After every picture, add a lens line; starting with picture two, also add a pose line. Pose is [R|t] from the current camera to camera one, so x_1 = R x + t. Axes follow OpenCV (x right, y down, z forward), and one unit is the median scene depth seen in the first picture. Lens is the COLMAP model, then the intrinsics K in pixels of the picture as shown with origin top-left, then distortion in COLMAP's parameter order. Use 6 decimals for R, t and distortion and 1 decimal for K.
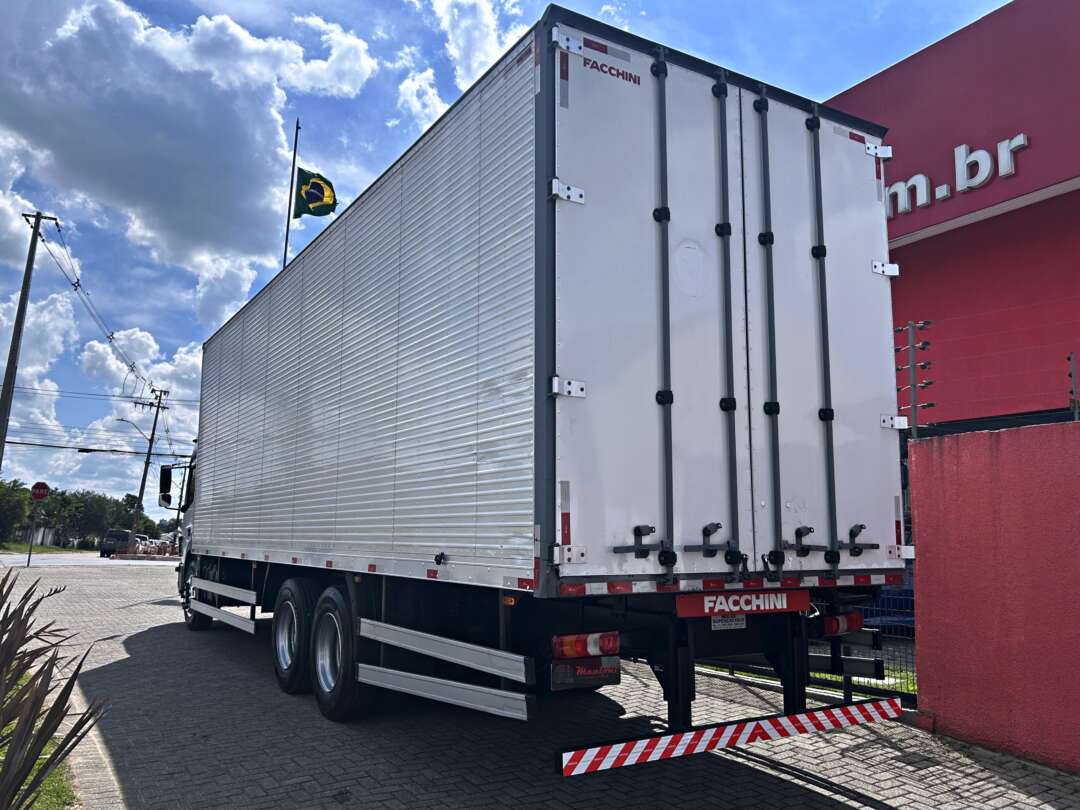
lens RADIAL K [[823.7, 0, 538.1], [0, 823.7, 410.0], [0, 0, 1]] dist [0.054269, -0.022605]
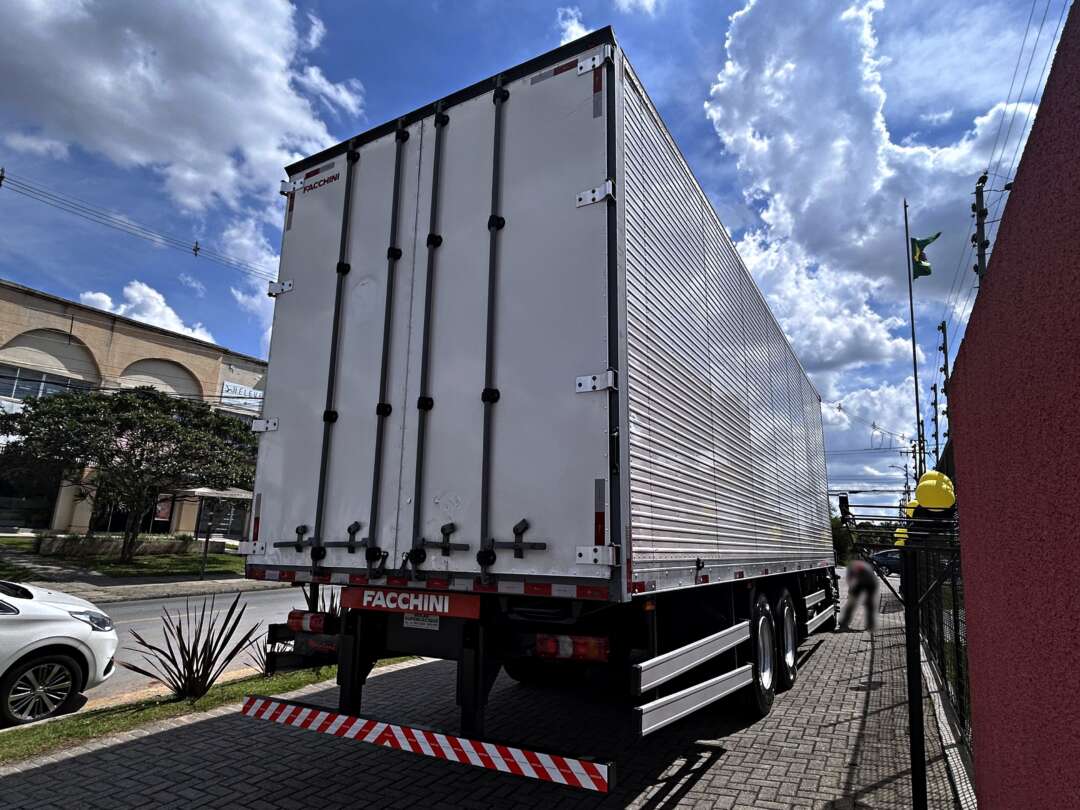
lens RADIAL K [[634.7, 0, 548.6], [0, 634.7, 406.8], [0, 0, 1]] dist [0.006643, 0.001790]
pose [[0.483703, -0.189167, -0.854545, 1.042431], [0.113677, 0.981672, -0.152963, 0.139718], [0.867819, -0.023153, 0.496341, 0.779593]]
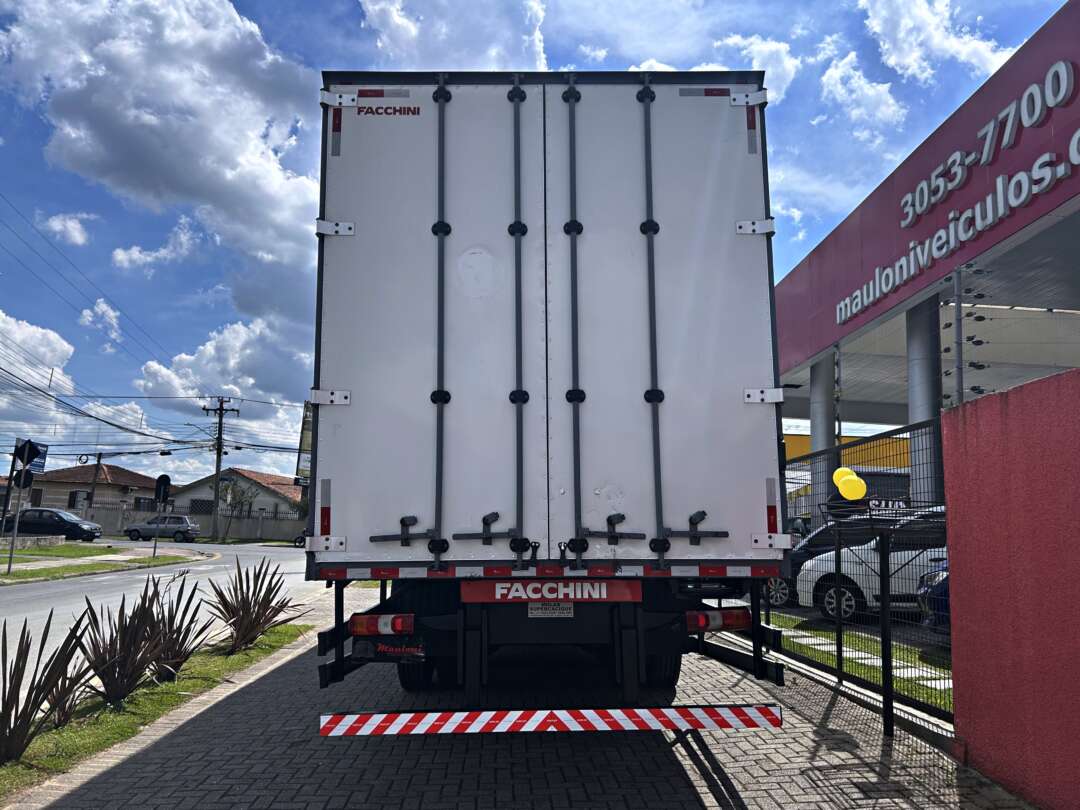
lens RADIAL K [[823.7, 0, 542.5], [0, 823.7, 396.8], [0, 0, 1]] dist [0.054269, -0.022605]
pose [[0.869757, -0.091379, -0.484946, 0.755405], [0.081538, 0.995810, -0.041403, 0.038527], [0.486698, -0.003531, 0.873563, 0.118831]]
